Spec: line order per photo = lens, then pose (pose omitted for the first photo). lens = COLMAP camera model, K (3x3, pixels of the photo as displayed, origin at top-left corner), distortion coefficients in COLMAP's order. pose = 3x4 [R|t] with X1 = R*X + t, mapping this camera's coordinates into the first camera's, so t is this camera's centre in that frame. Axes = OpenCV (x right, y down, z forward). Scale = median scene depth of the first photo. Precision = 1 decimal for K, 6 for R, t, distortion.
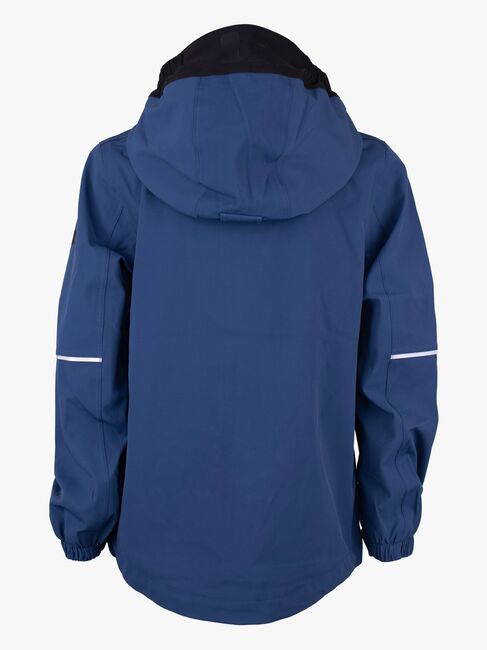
lens RADIAL K [[930.9, 0, 243.5], [0, 930.9, 325.0], [0, 0, 1]] dist [-0.100014, -0.014894]
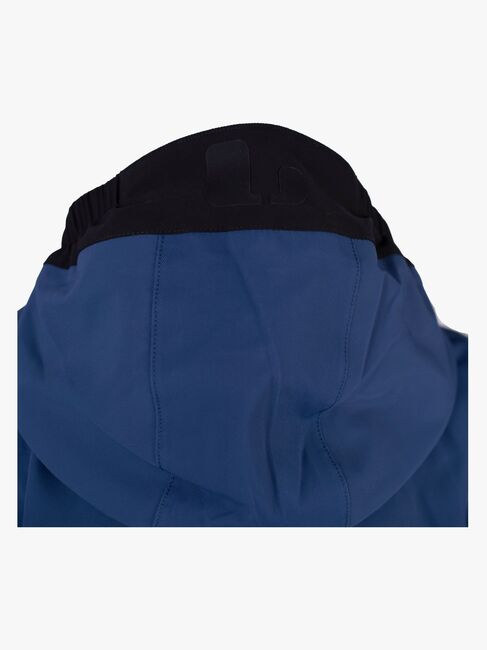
lens RADIAL K [[930.9, 0, 243.5], [0, 930.9, 325.0], [0, 0, 1]] dist [-0.100014, -0.014894]
pose [[0.992535, 0.001161, 0.121951, -0.061676], [0.010891, 0.995116, -0.098113, -0.177330], [-0.121469, 0.098709, 0.987675, 0.542127]]
